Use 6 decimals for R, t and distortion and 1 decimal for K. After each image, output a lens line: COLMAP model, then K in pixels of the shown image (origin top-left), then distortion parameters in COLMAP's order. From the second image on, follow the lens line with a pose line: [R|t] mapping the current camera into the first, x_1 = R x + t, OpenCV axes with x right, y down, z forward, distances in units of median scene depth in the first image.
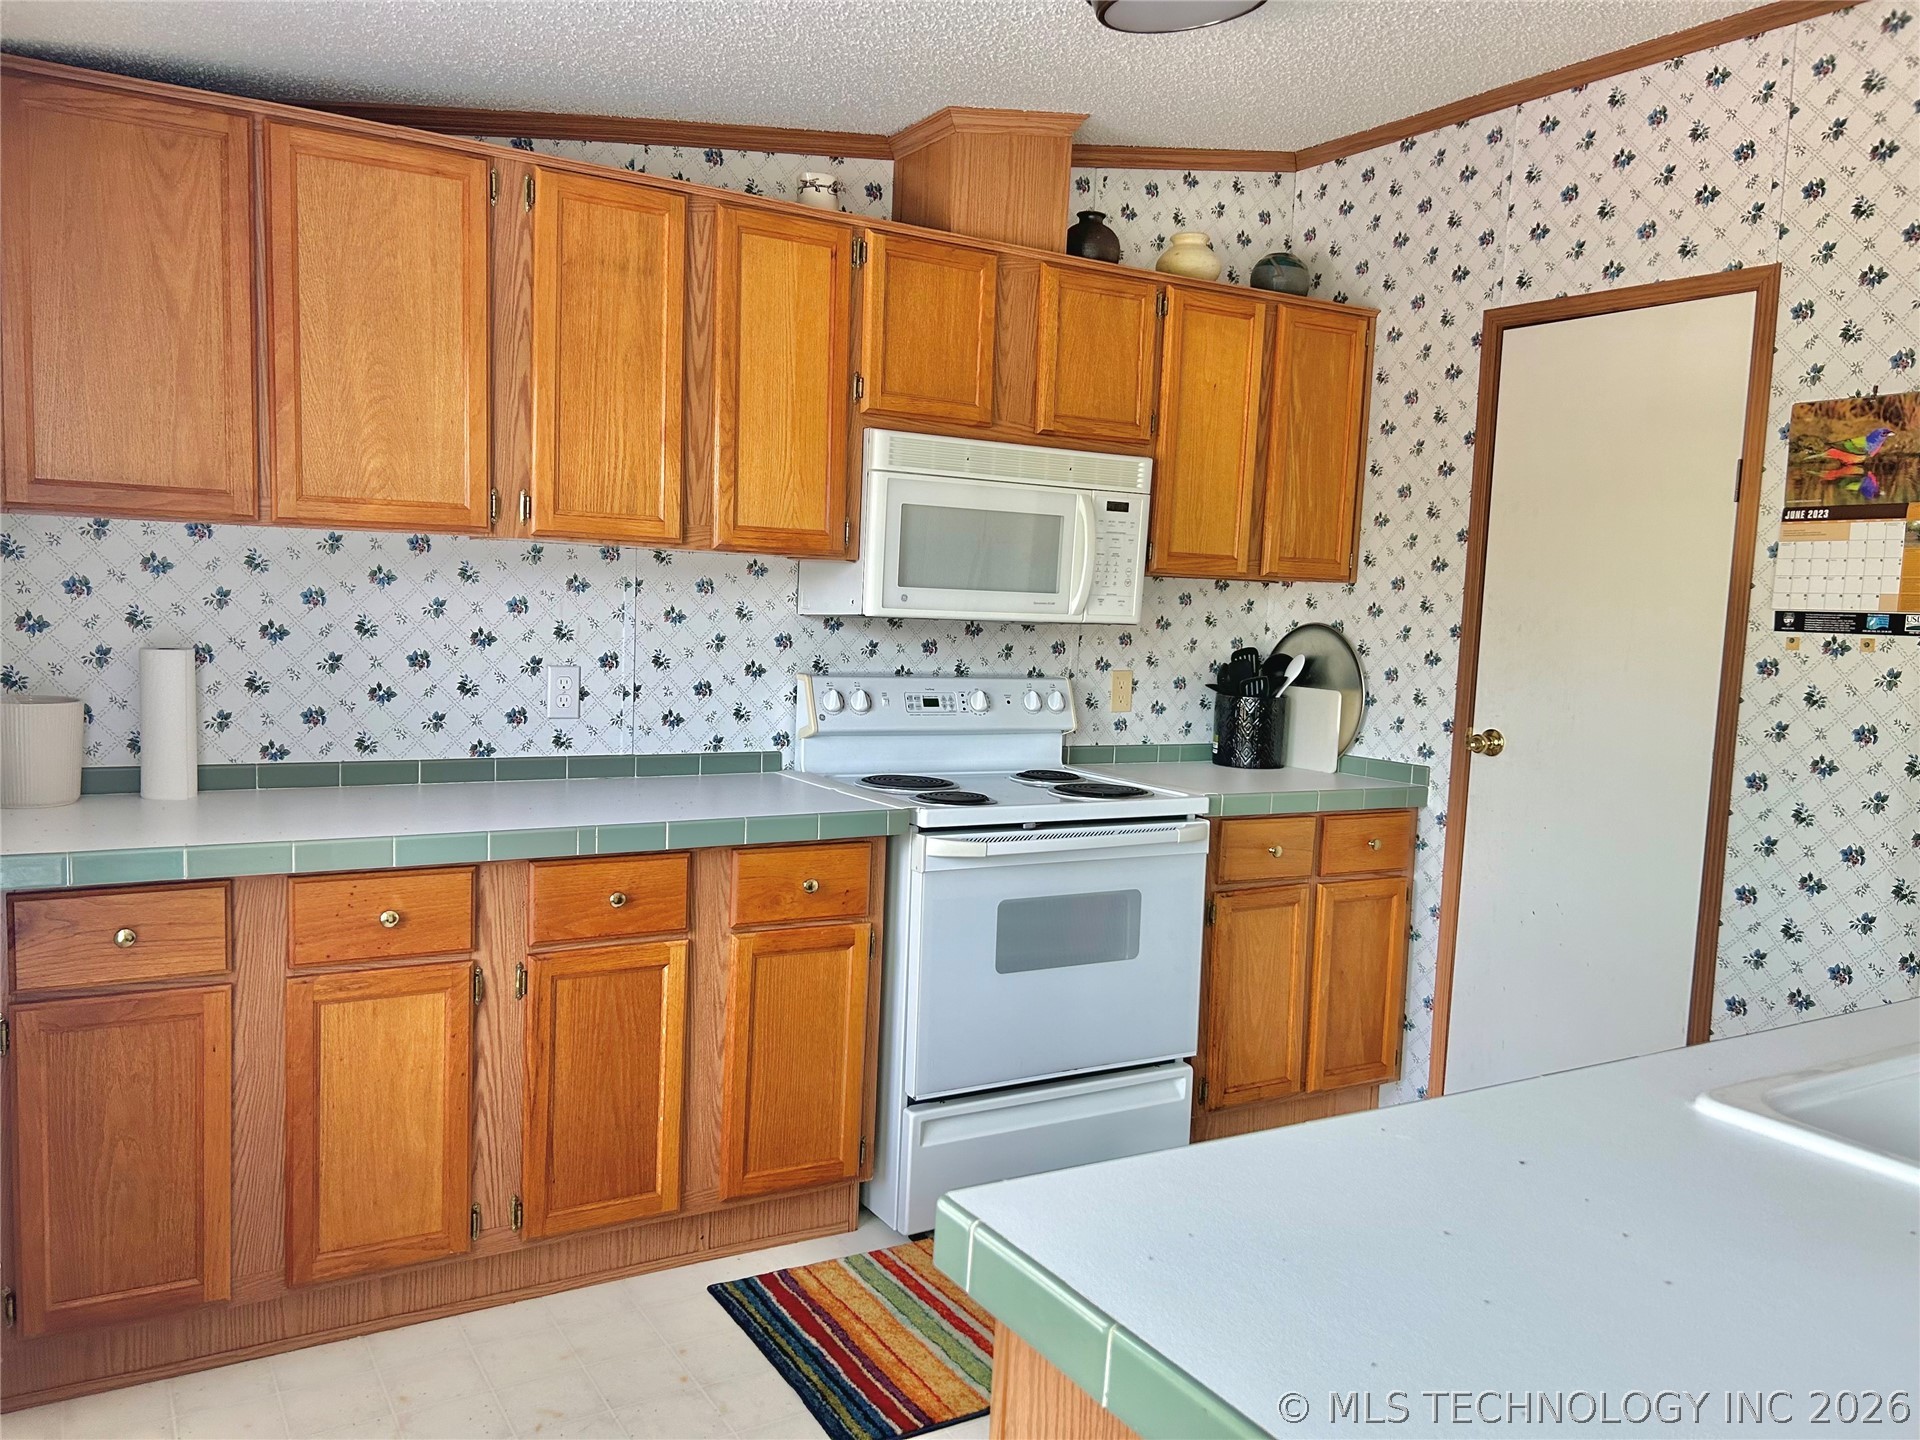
lens RADIAL K [[1449.2, 0, 939.3], [0, 1449.2, 730.9], [0, 0, 1]] dist [0.055597, -0.073206]
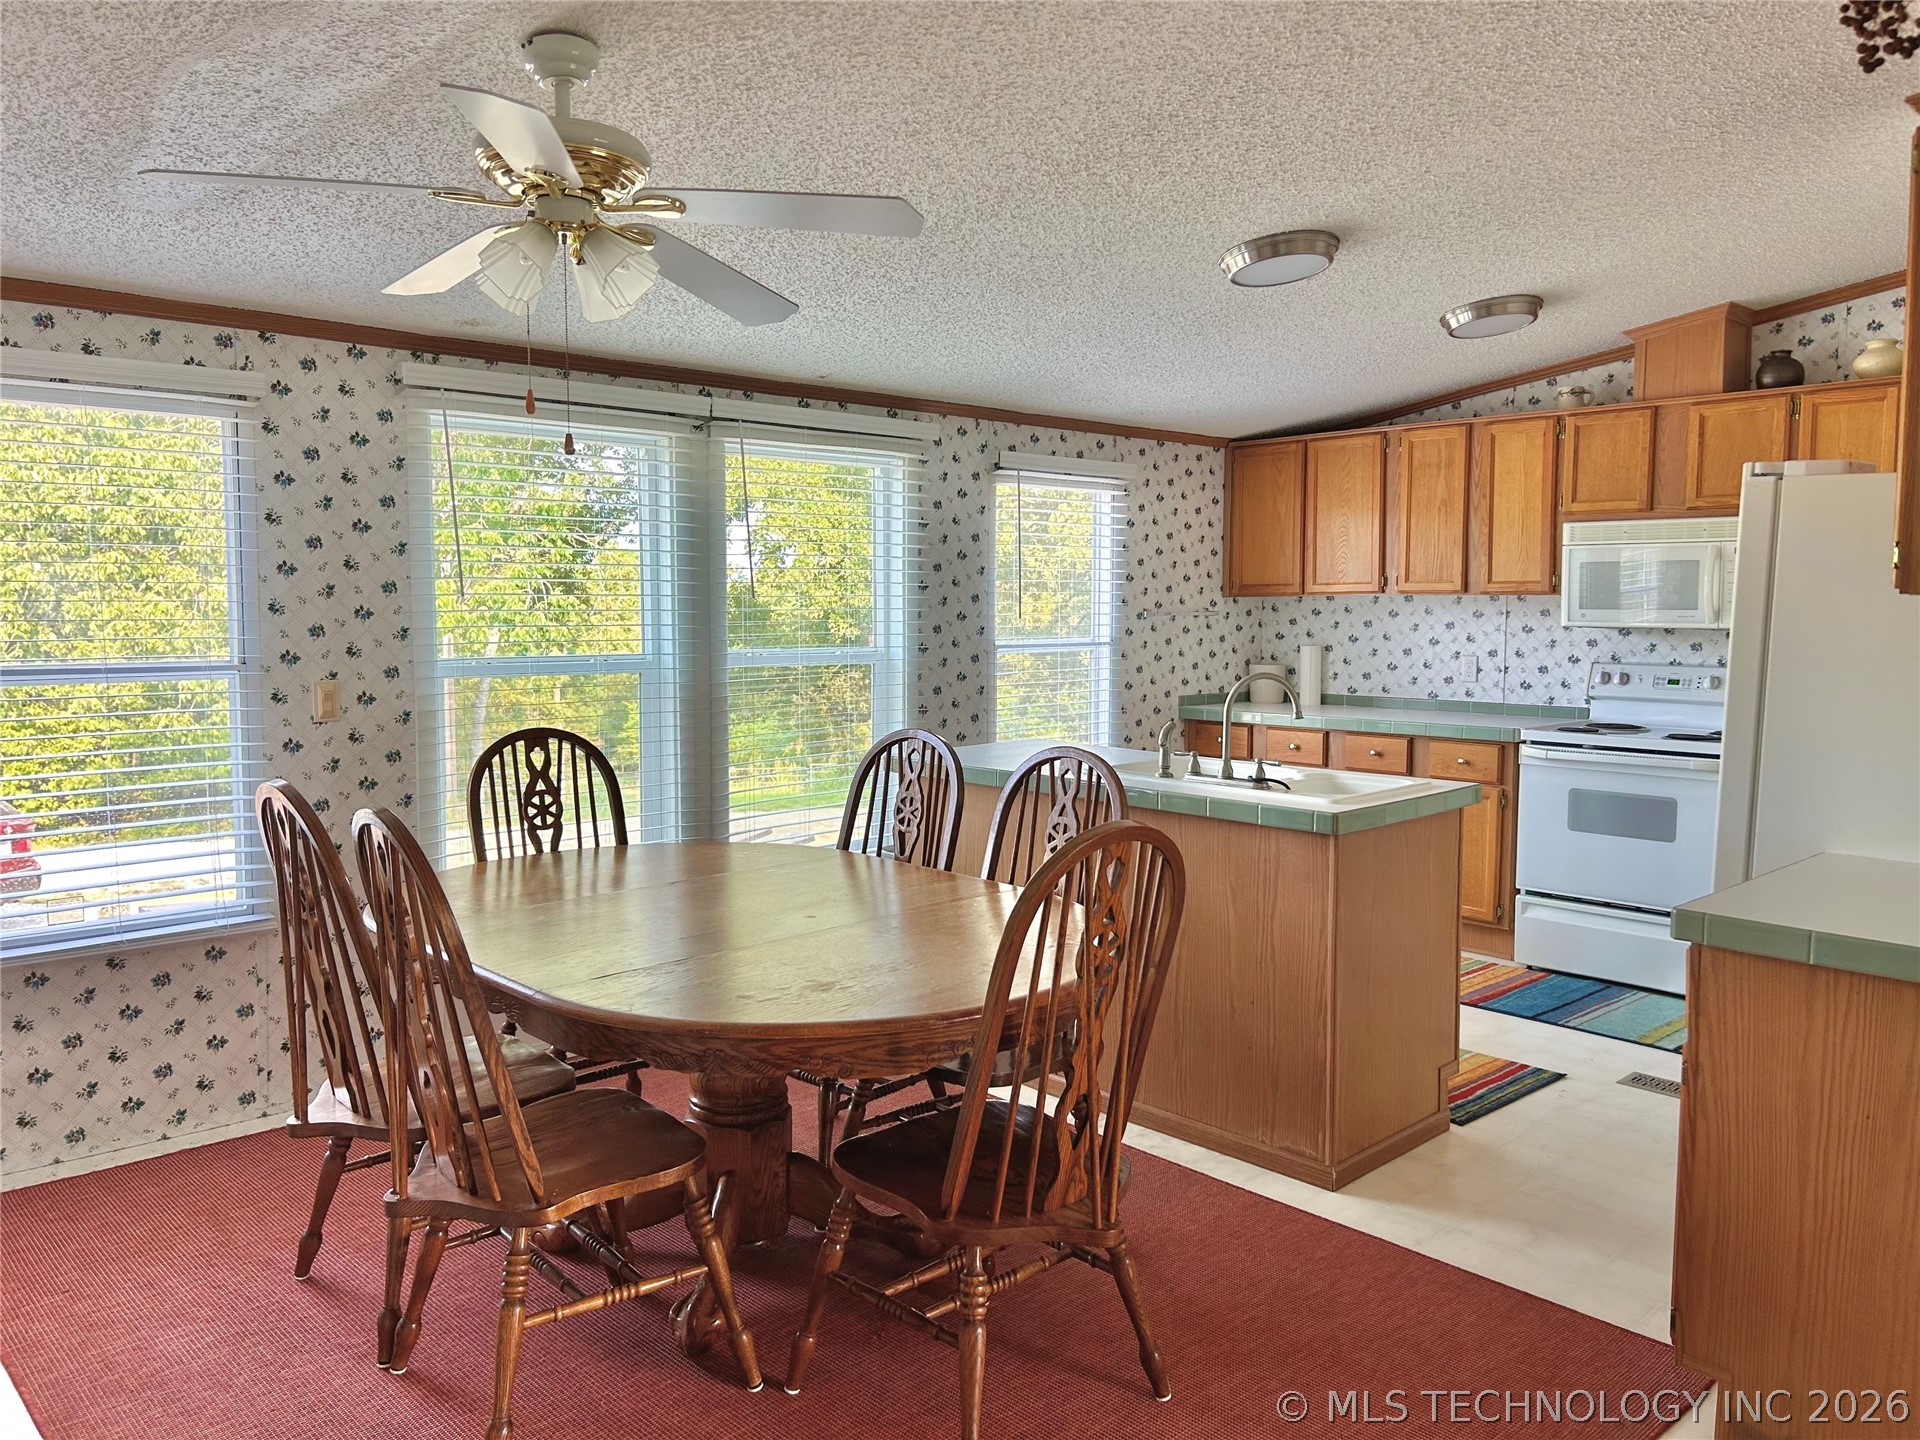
lens RADIAL K [[1449.2, 0, 948.4], [0, 1449.2, 705.8], [0, 0, 1]] dist [0.055597, -0.073206]
pose [[0.209912, 0.031475, -0.977213, 1.576196], [-0.082136, 0.996516, 0.014453, 0.054568], [0.974264, 0.077230, 0.211766, -0.111206]]
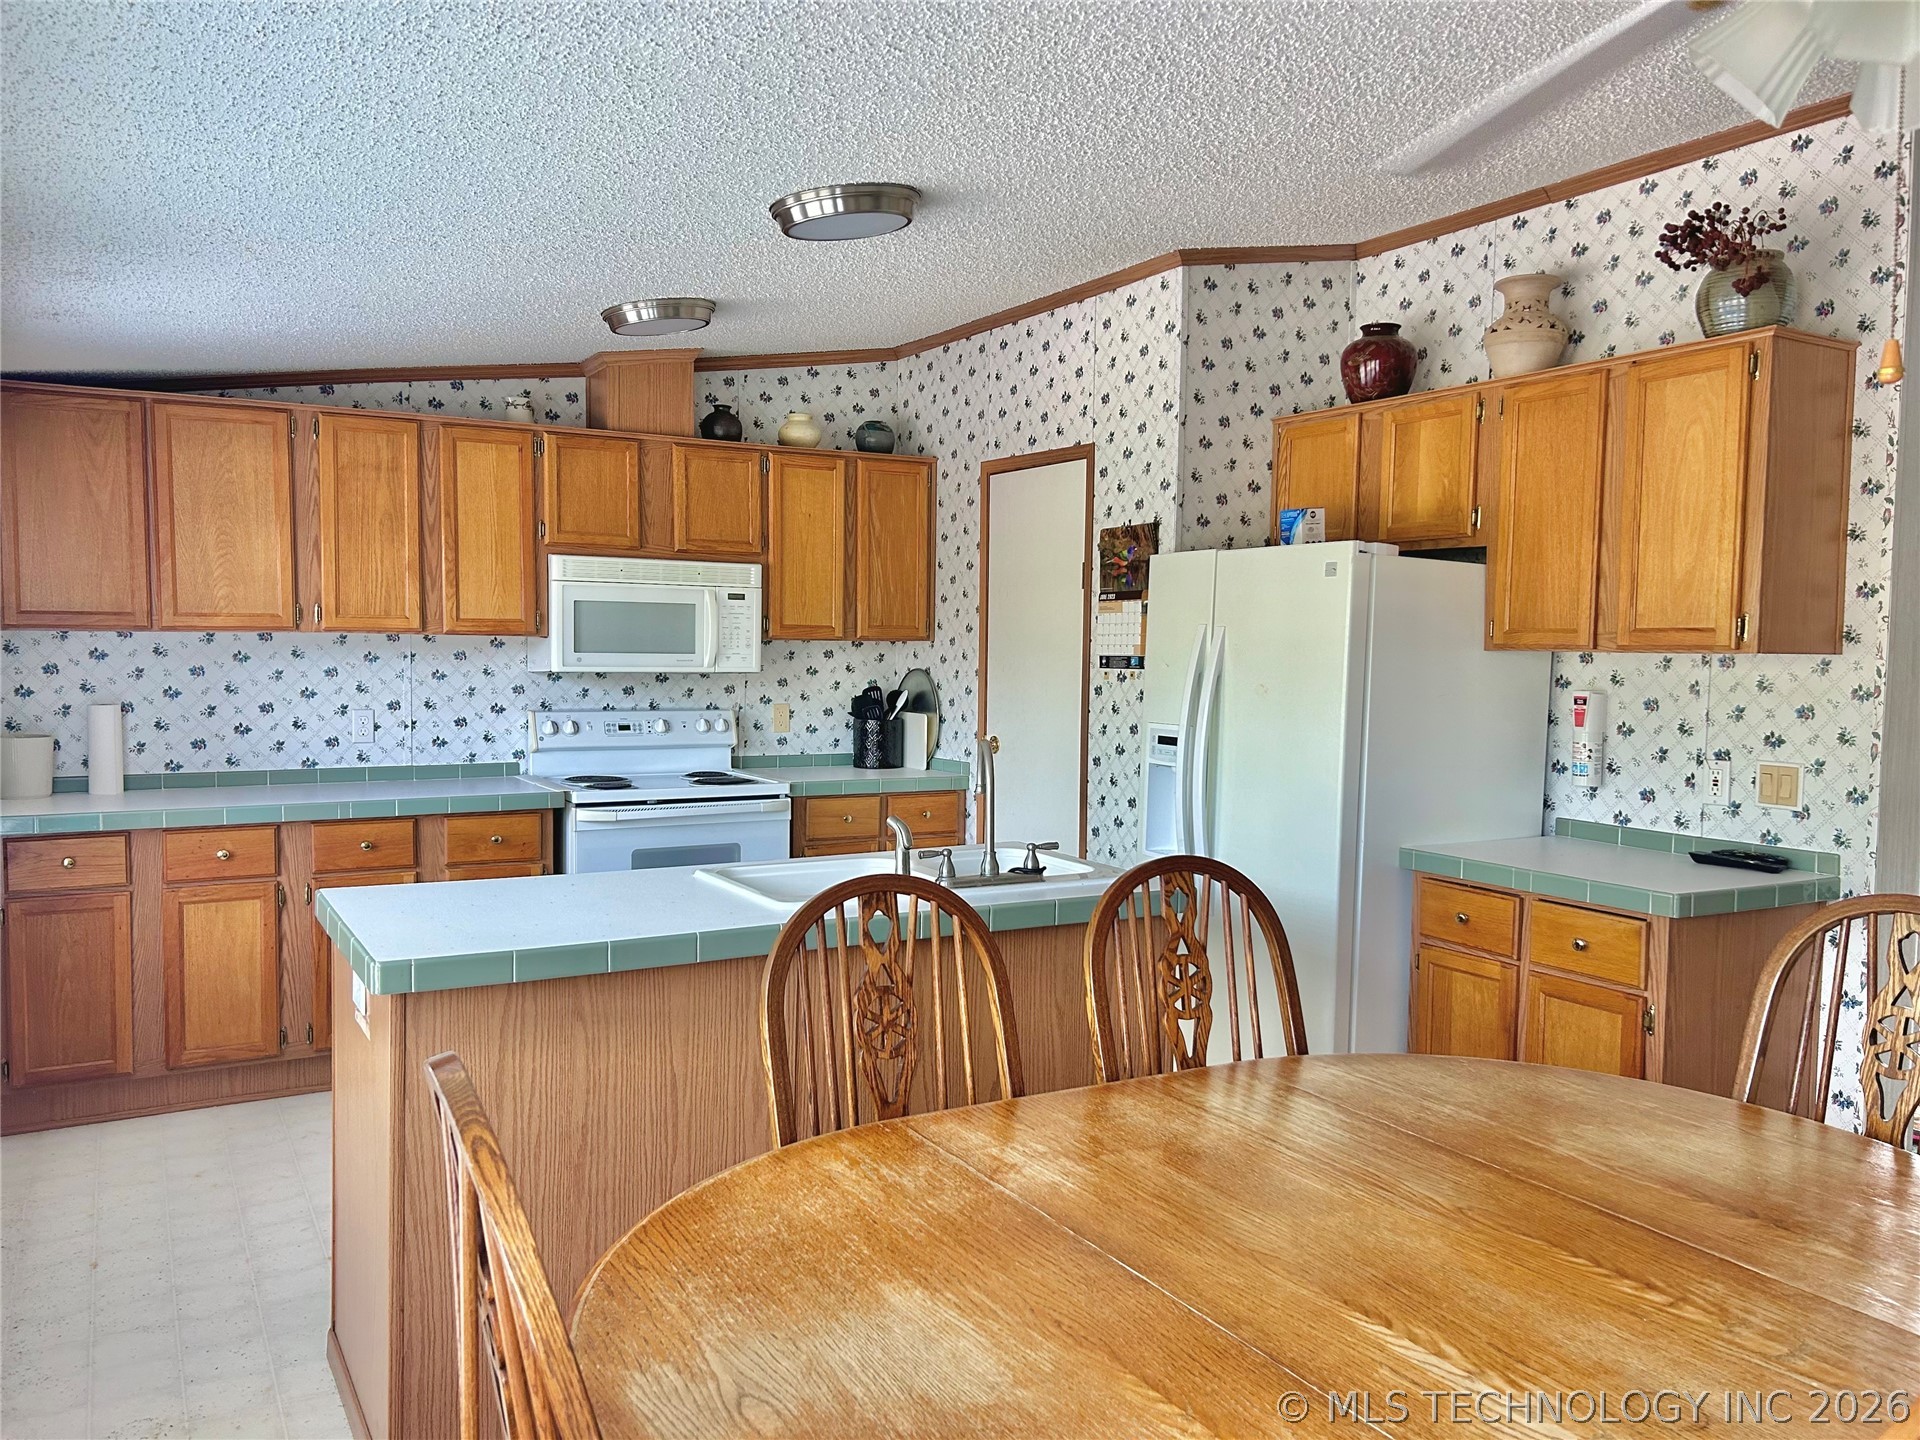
lens RADIAL K [[1449.2, 0, 958.0], [0, 1449.2, 724.8], [0, 0, 1]] dist [0.055597, -0.073206]
pose [[0.999492, -0.026639, -0.017515, 0.423351], [0.026011, 0.999043, -0.035159, 0.045247], [0.018435, 0.034686, 0.999228, -0.581051]]
